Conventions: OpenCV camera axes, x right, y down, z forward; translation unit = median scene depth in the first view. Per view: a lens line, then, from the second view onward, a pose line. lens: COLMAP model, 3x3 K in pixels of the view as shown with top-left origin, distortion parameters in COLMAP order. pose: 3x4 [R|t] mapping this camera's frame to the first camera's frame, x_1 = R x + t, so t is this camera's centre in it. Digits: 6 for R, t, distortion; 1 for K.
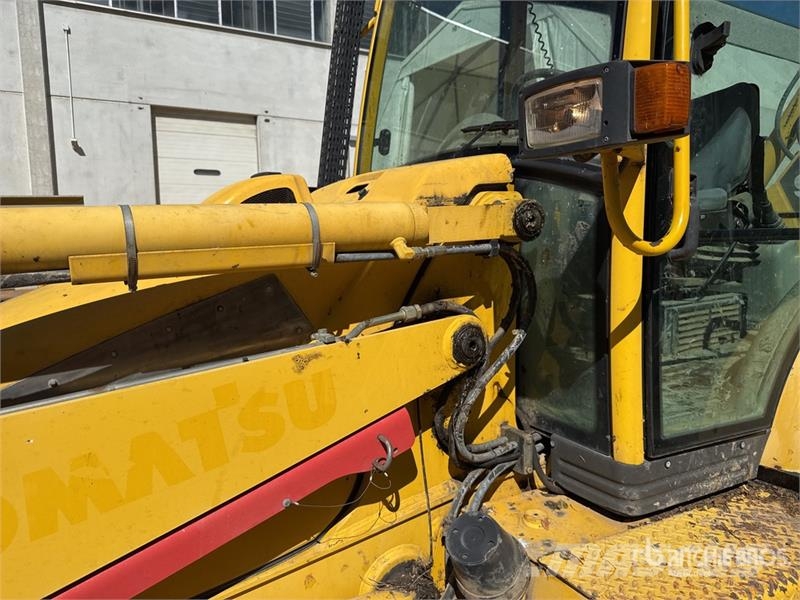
lens RADIAL K [[572.9, 0, 392.7], [0, 572.9, 298.9], [0, 0, 1]] dist [0.027125, -0.036816]
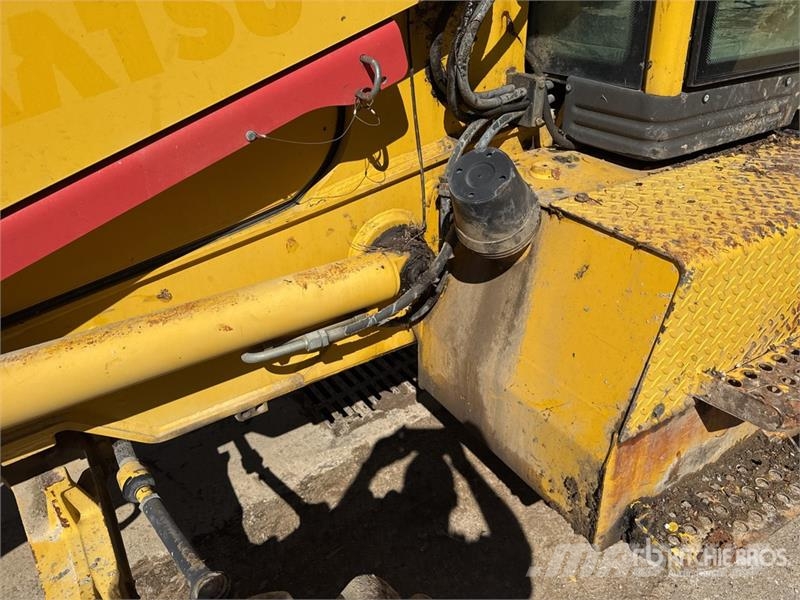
lens RADIAL K [[566.5, 0, 401.0], [0, 566.5, 298.9], [0, 0, 1]] dist [0.039189, -0.050443]
pose [[0.997512, -0.044429, 0.054731, -0.025528], [0.017282, 0.906824, 0.421156, 0.190767], [-0.068343, -0.419162, 0.905336, 0.149127]]
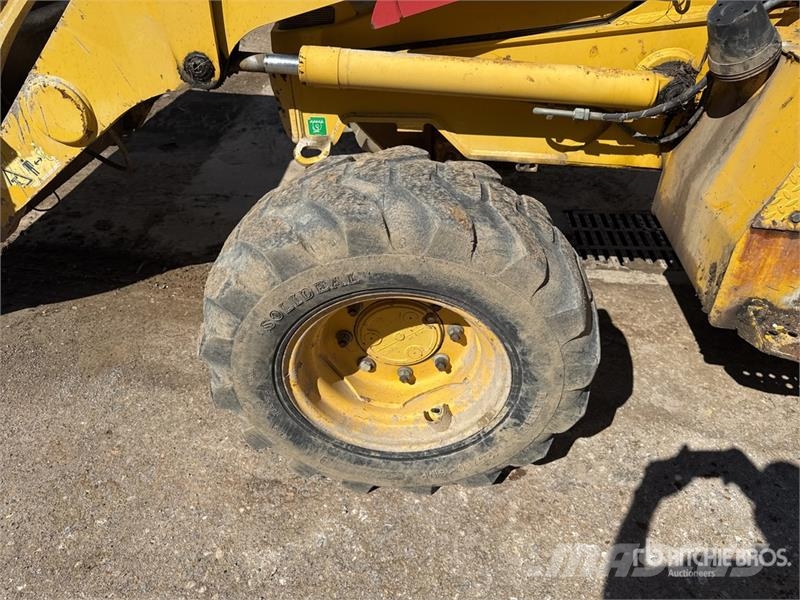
lens RADIAL K [[566.5, 0, 401.0], [0, 566.5, 298.9], [0, 0, 1]] dist [0.039189, -0.050443]
pose [[0.817605, 0.366726, -0.443885, 0.271977], [-0.088527, 0.841828, 0.532437, 0.298322], [0.568933, -0.396028, 0.720748, -0.405013]]
